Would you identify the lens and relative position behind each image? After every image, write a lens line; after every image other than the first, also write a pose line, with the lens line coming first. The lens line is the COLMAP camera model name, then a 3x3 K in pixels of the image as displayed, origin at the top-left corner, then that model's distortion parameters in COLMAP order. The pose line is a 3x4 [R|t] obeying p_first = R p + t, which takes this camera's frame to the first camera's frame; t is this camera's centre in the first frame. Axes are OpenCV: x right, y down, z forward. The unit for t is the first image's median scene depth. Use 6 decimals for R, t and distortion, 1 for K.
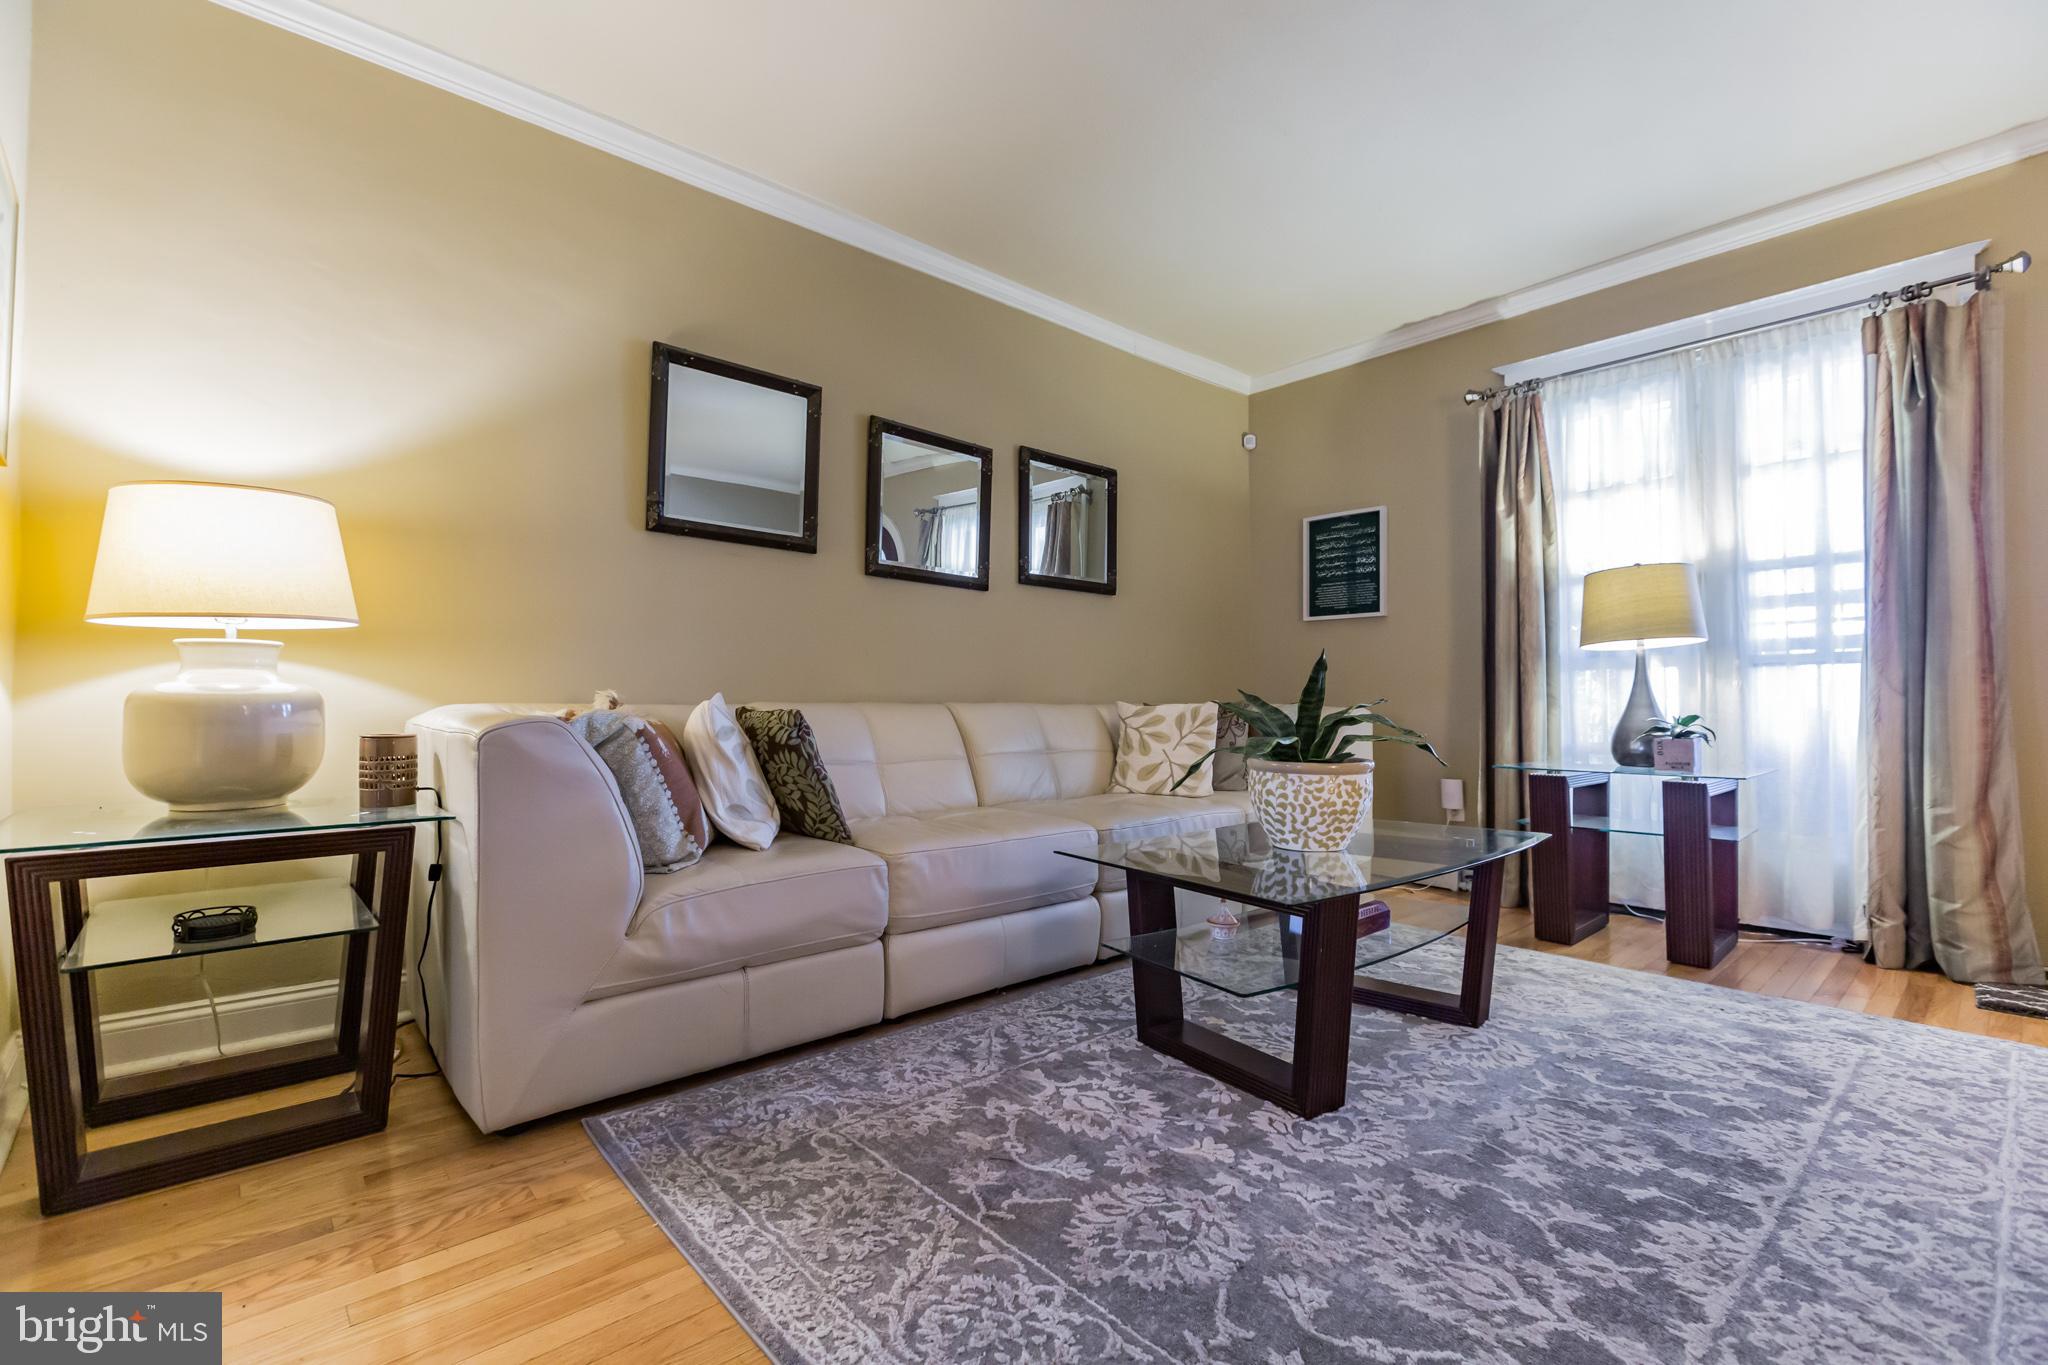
lens RADIAL K [[897.2, 0, 1024.0], [0, 897.2, 682.5], [0, 0, 1]] dist [-0.000189, -0.000293]
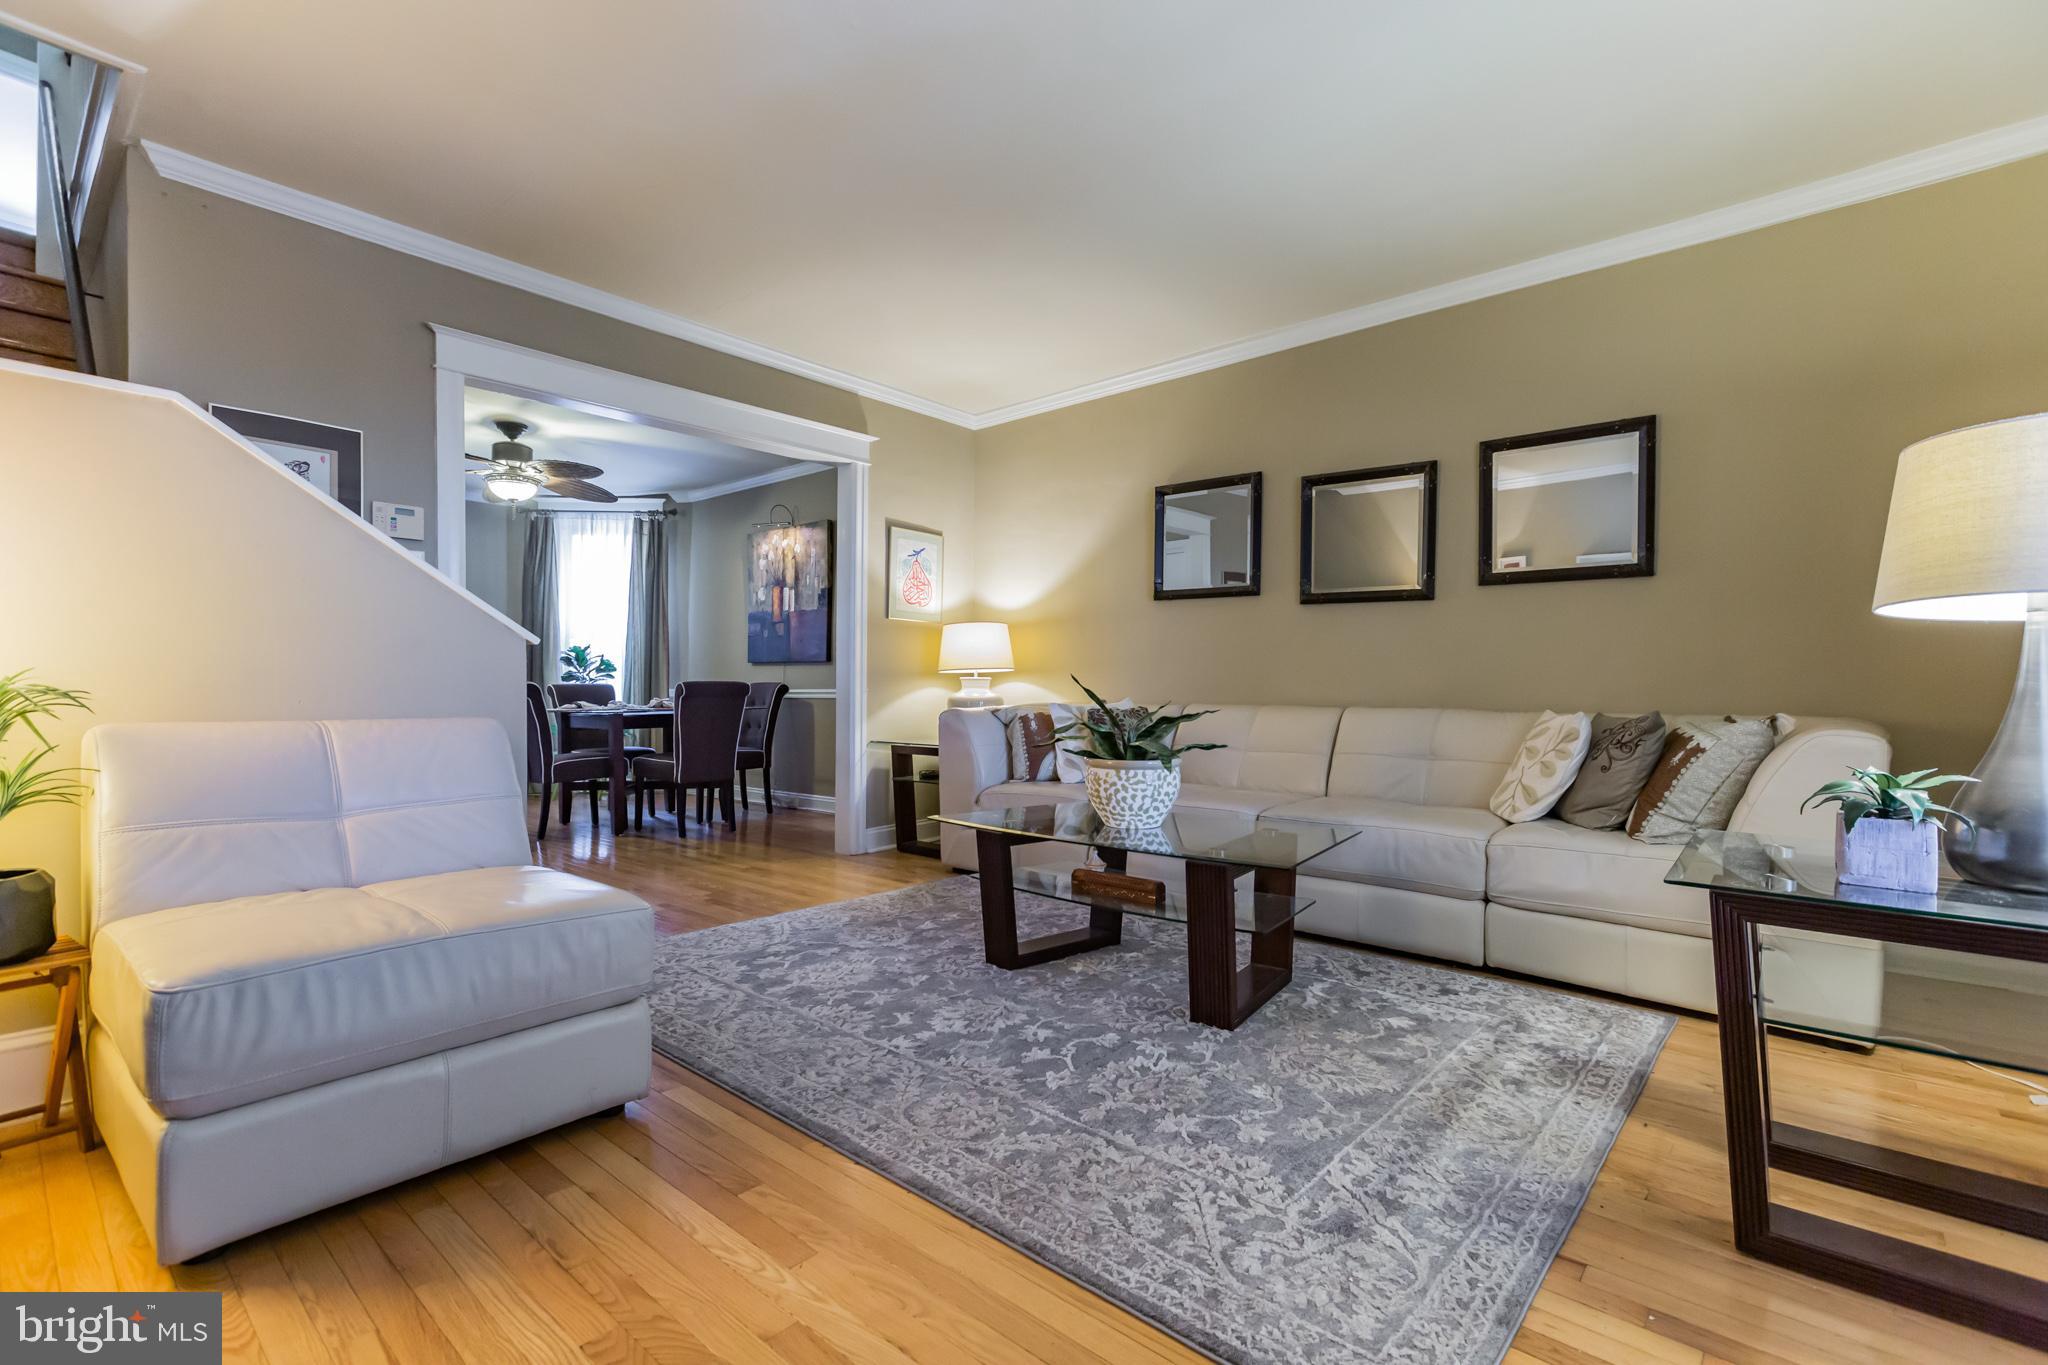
lens RADIAL K [[897.2, 0, 1024.0], [0, 897.2, 682.5], [0, 0, 1]] dist [-0.000189, -0.000293]
pose [[0.136901, -0.008147, -0.990551, 1.305283], [0.013868, 0.999884, -0.006307, -0.009508], [0.990488, -0.012873, 0.136998, 0.565561]]
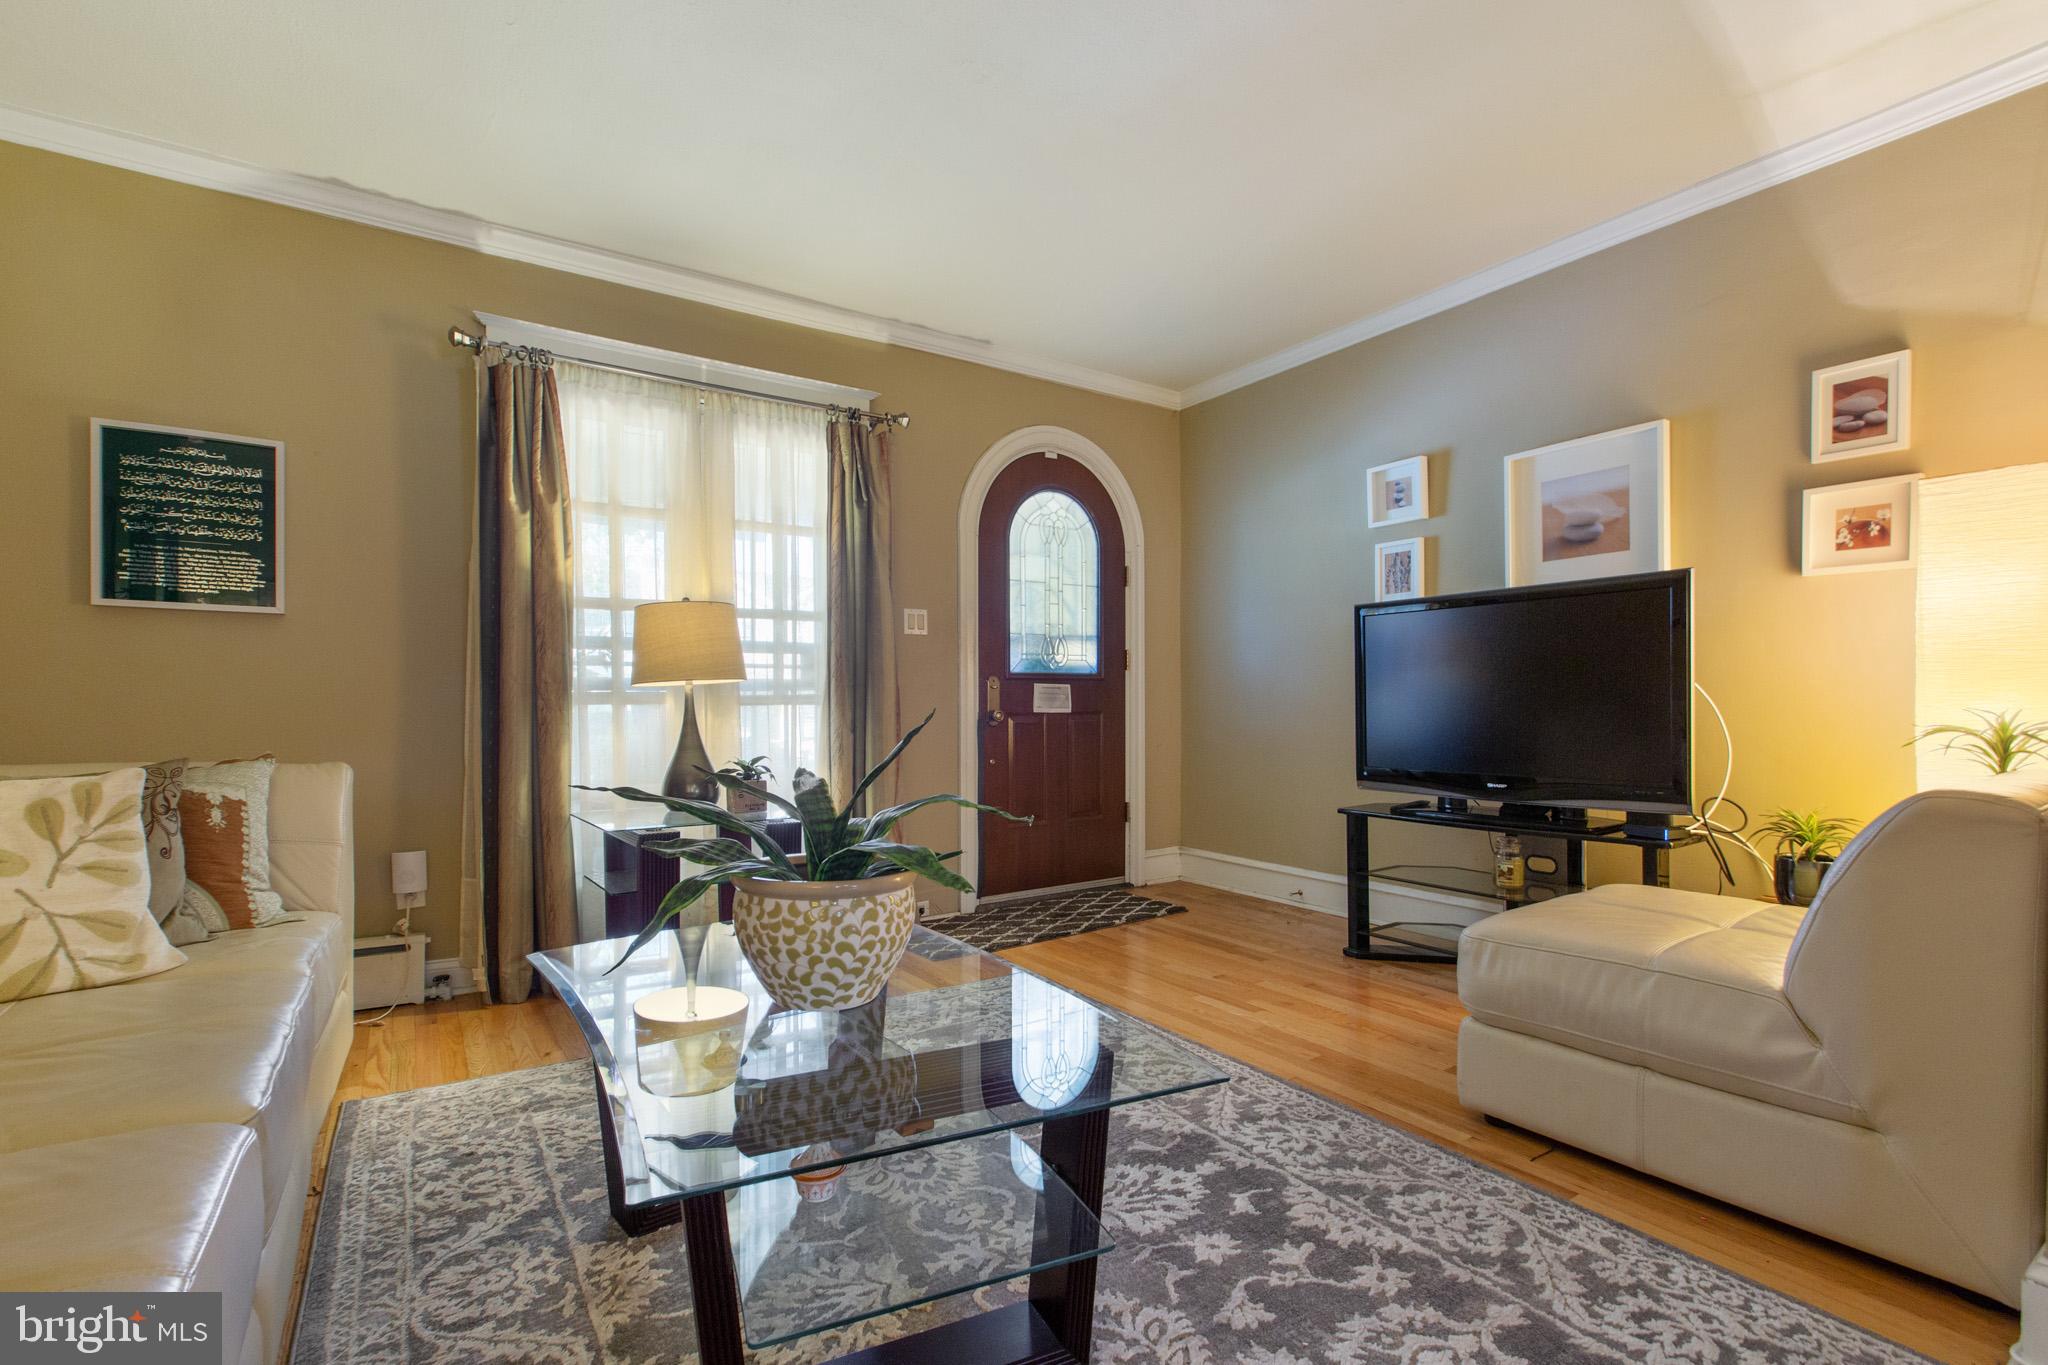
lens RADIAL K [[916.9, 0, 1000.4], [0, 916.9, 717.8], [0, 0, 1]] dist [0.000767, -0.000394]
pose [[0.156164, -0.011531, 0.987664, -0.281978], [-0.019169, 0.999708, 0.014703, -0.032060], [-0.987545, -0.021229, 0.155898, 0.641179]]
